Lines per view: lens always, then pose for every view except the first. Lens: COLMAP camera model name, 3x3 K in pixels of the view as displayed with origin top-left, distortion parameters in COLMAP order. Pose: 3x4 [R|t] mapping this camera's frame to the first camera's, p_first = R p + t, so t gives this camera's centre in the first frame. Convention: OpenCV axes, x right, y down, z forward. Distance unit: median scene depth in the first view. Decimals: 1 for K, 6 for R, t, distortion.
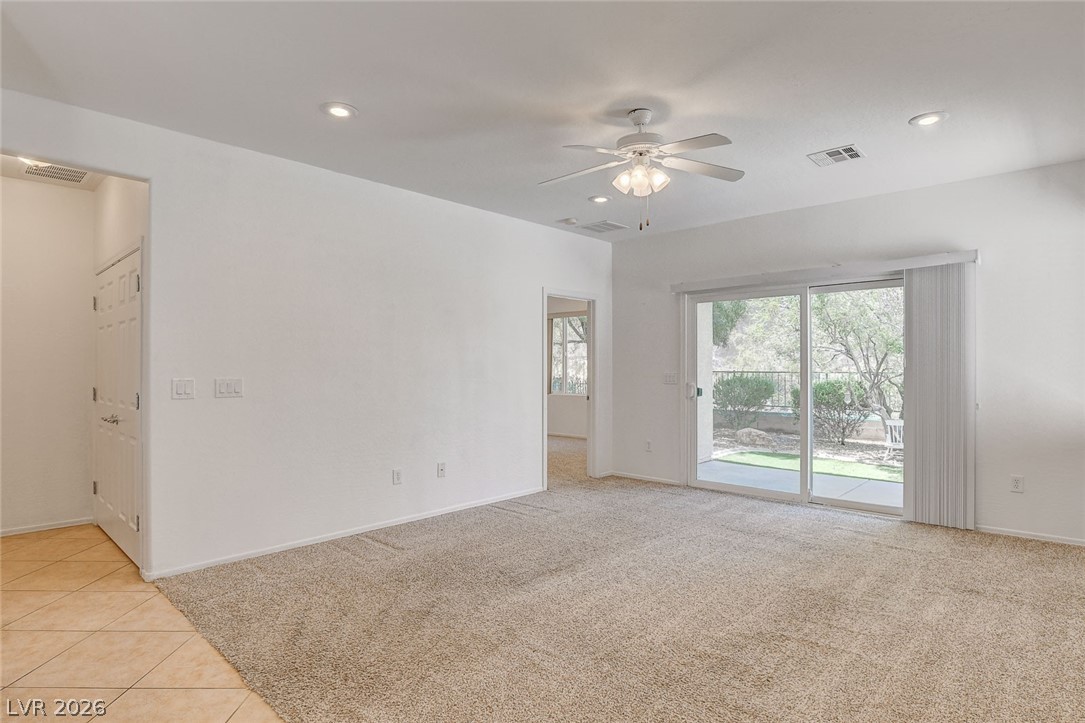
lens RADIAL K [[573.5, 0, 538.5], [0, 573.5, 364.4], [0, 0, 1]] dist [-0.030881, 0.001003]
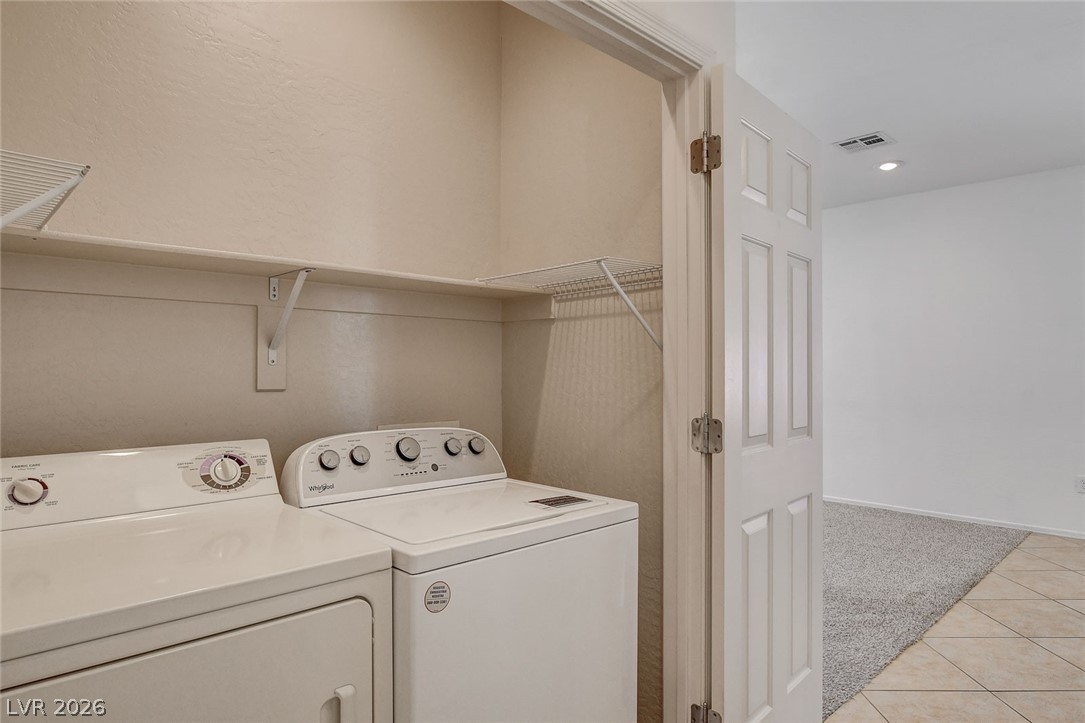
lens RADIAL K [[654.6, 0, 535.2], [0, 654.6, 375.1], [0, 0, 1]] dist [-0.021585, 0.001318]
pose [[0.054422, -0.004890, 0.998506, -0.999602], [-0.000528, 0.999988, 0.004926, 0.015465], [-0.998518, -0.000795, 0.054418, 0.913307]]
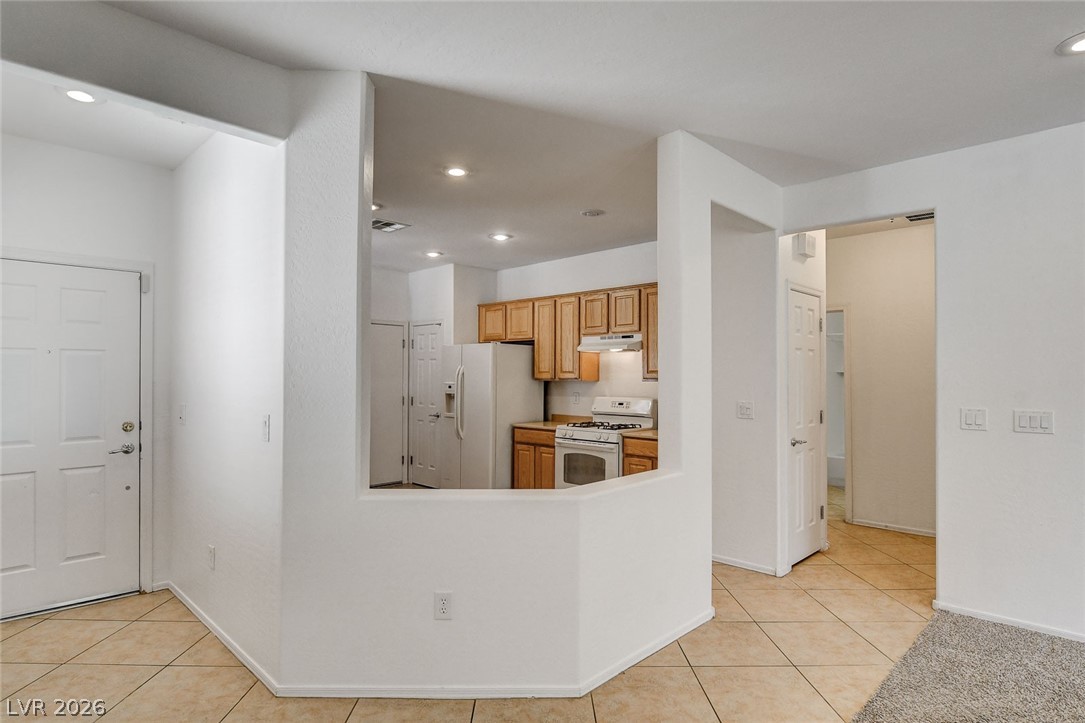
lens RADIAL K [[585.2, 0, 543.4], [0, 585.2, 369.0], [0, 0, 1]] dist [-0.013655, 0.000945]
pose [[-0.010854, -0.010546, -0.999885, 0.281983], [0.000447, 0.999944, -0.010552, -0.024614], [0.999941, -0.000562, -0.010848, 0.250841]]
